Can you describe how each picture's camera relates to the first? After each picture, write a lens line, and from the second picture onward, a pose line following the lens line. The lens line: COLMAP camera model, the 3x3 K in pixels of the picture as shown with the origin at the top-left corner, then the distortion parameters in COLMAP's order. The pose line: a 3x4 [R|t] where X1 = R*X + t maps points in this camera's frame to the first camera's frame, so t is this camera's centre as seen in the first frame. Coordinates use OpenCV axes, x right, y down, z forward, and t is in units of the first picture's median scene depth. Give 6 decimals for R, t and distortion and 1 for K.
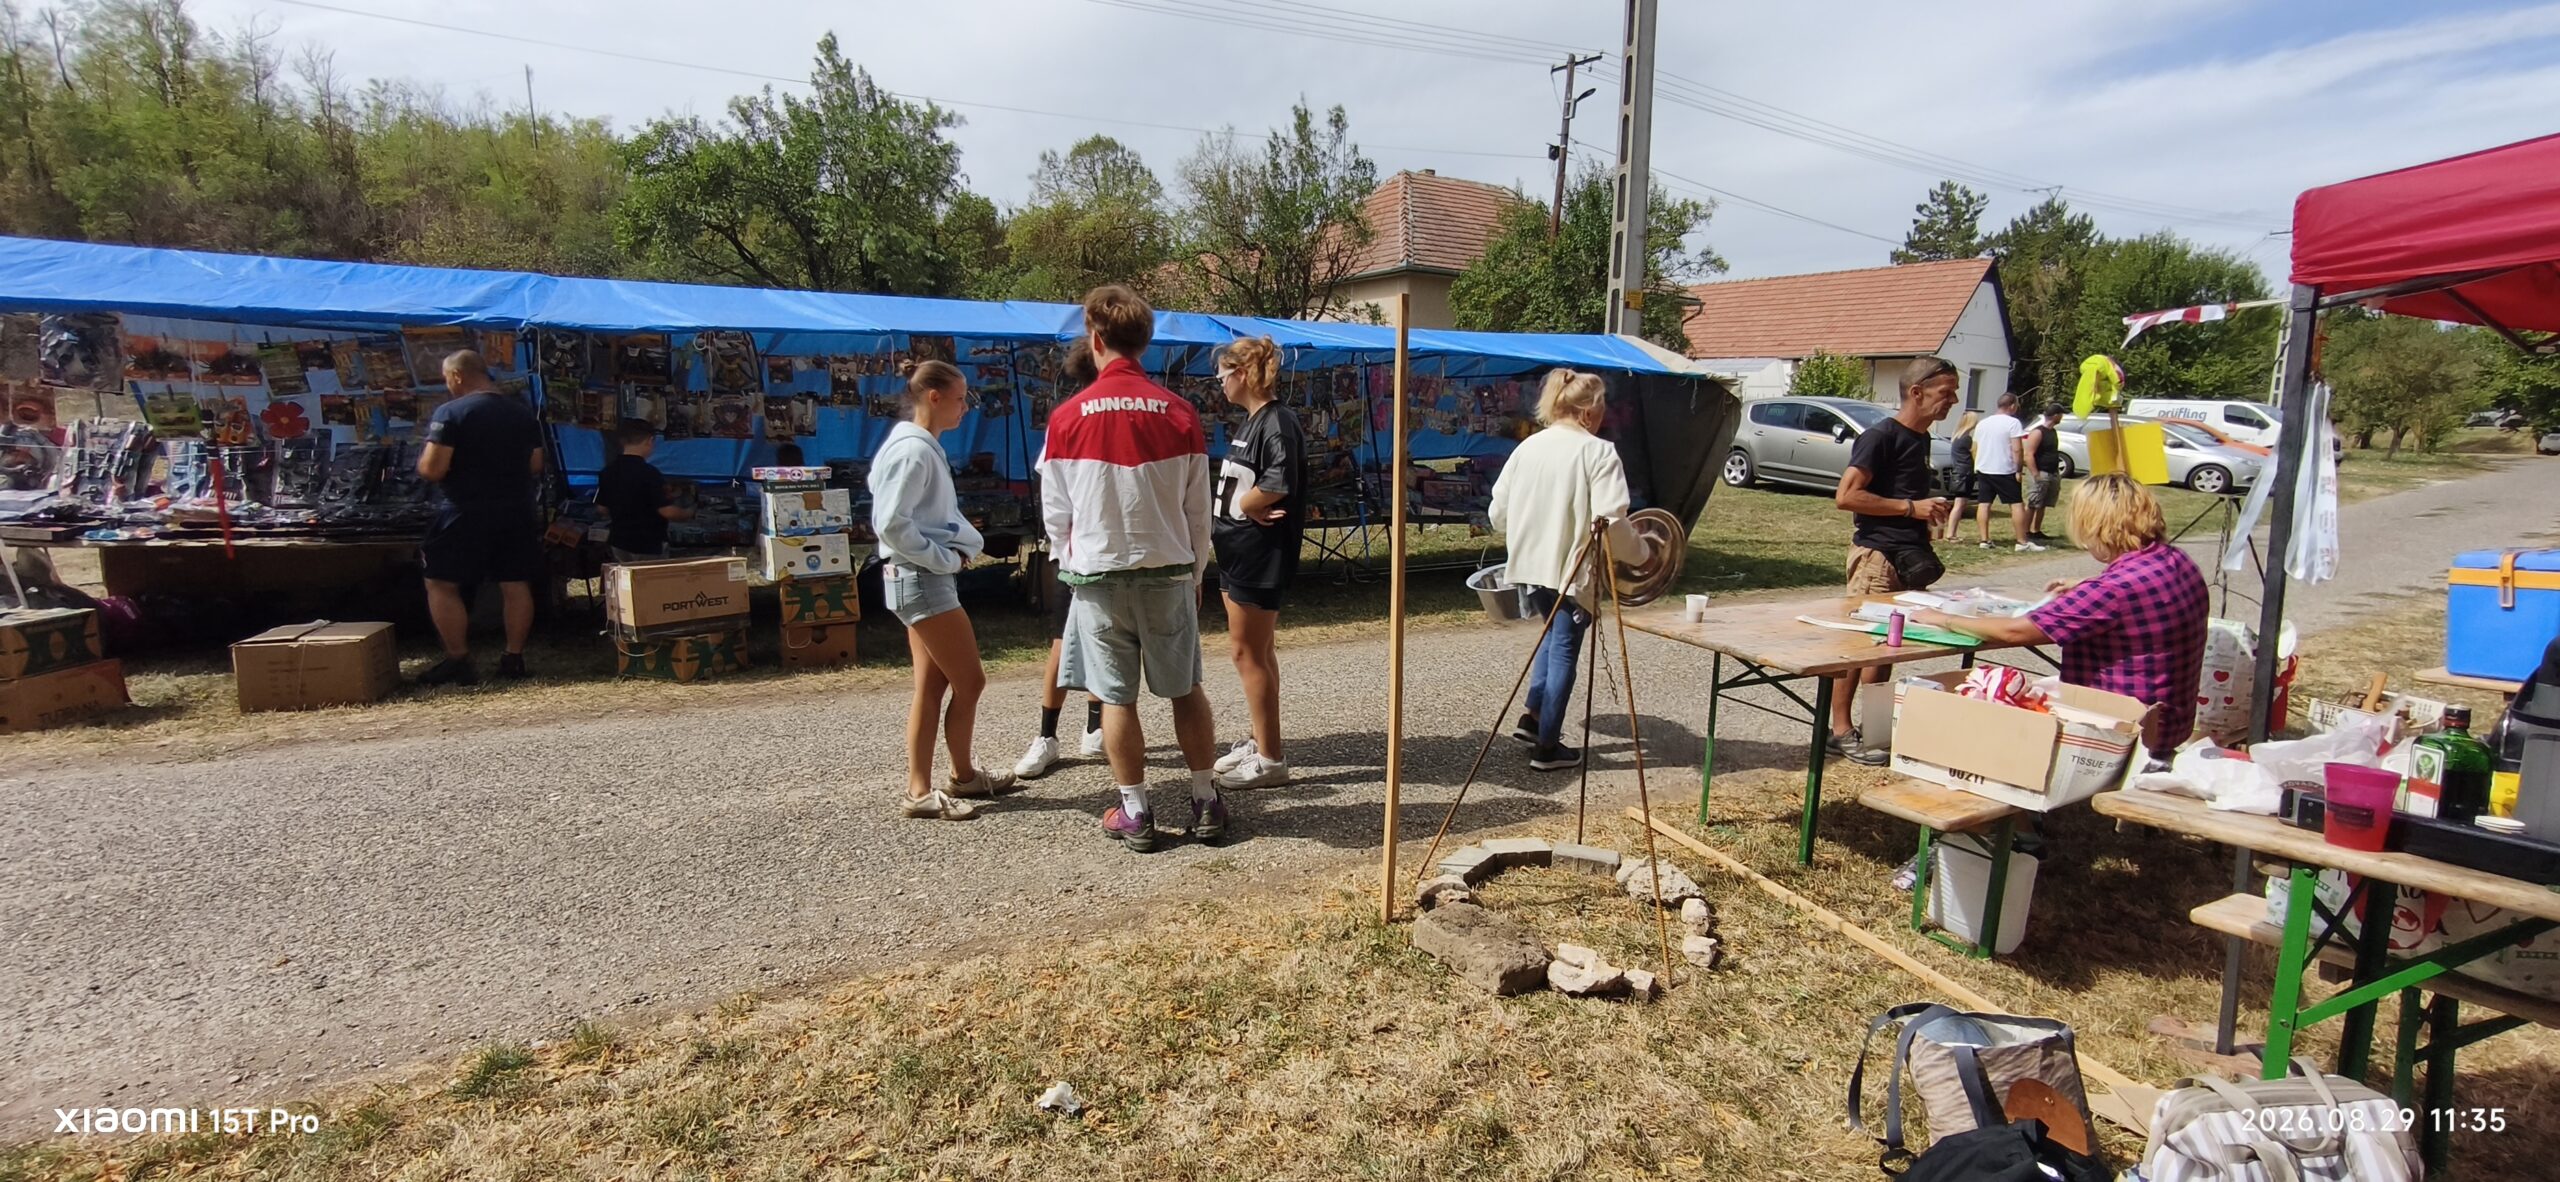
lens RADIAL K [[1089.2, 0, 1278.9], [0, 1089.2, 579.9], [0, 0, 1]] dist [0.000345, 0.000840]
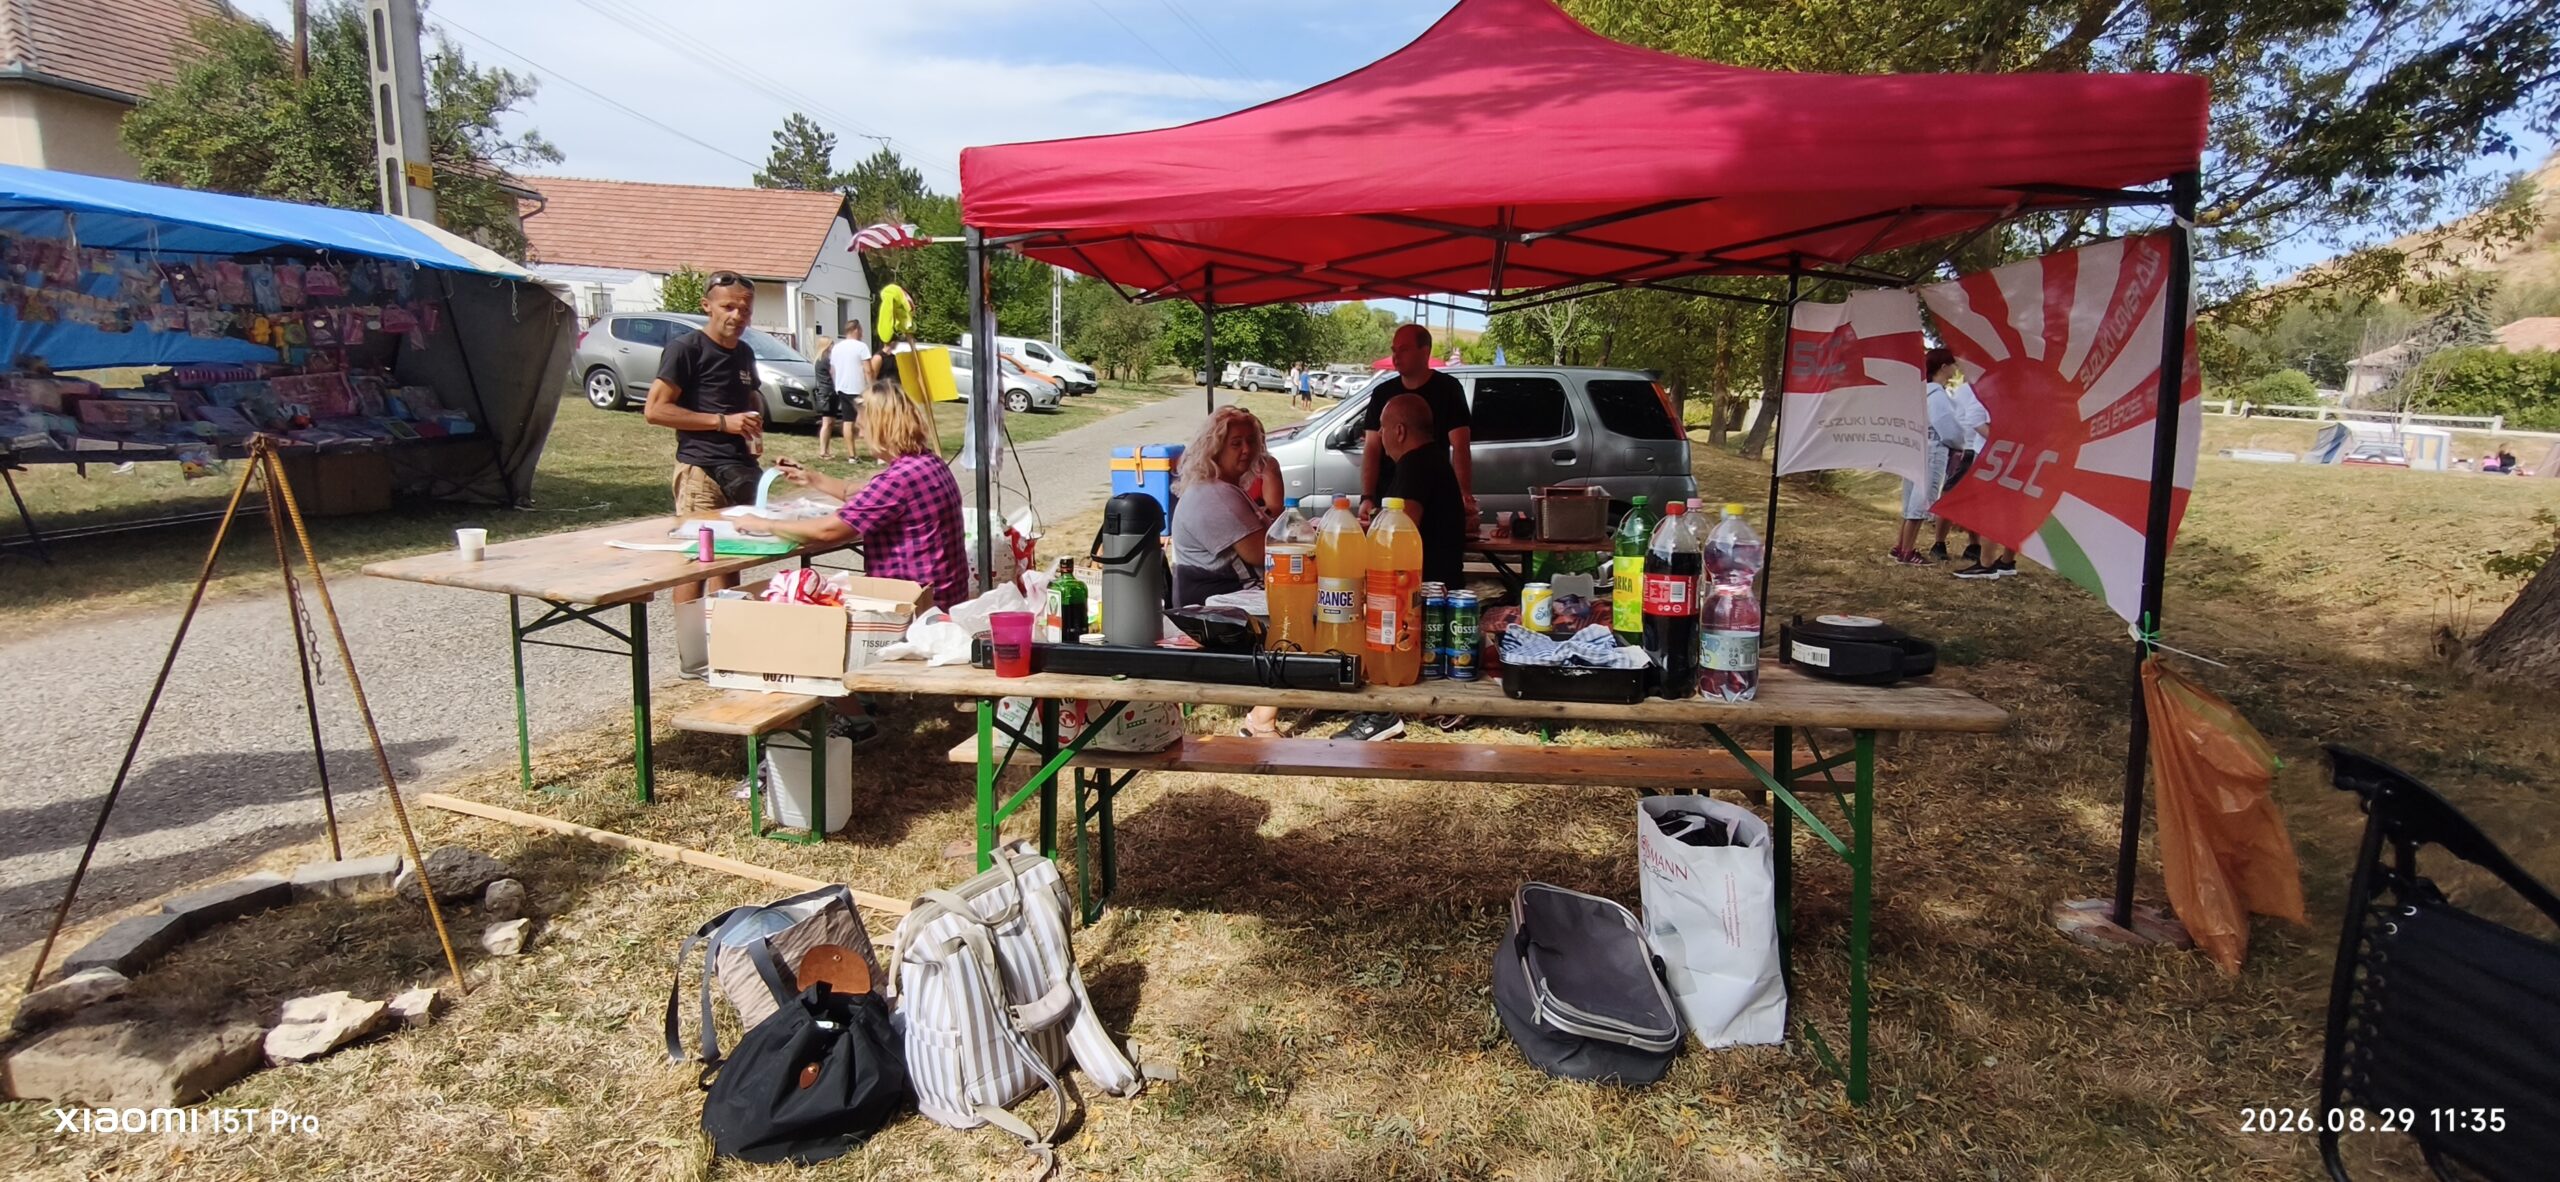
lens RADIAL K [[1089.2, 0, 1278.9], [0, 1089.2, 579.9], [0, 0, 1]] dist [0.000345, 0.000840]
pose [[0.604641, -0.128609, 0.786046, 0.100156], [0.075016, 0.991686, 0.104551, 0.012949], [-0.792958, -0.004250, 0.609262, -0.008828]]
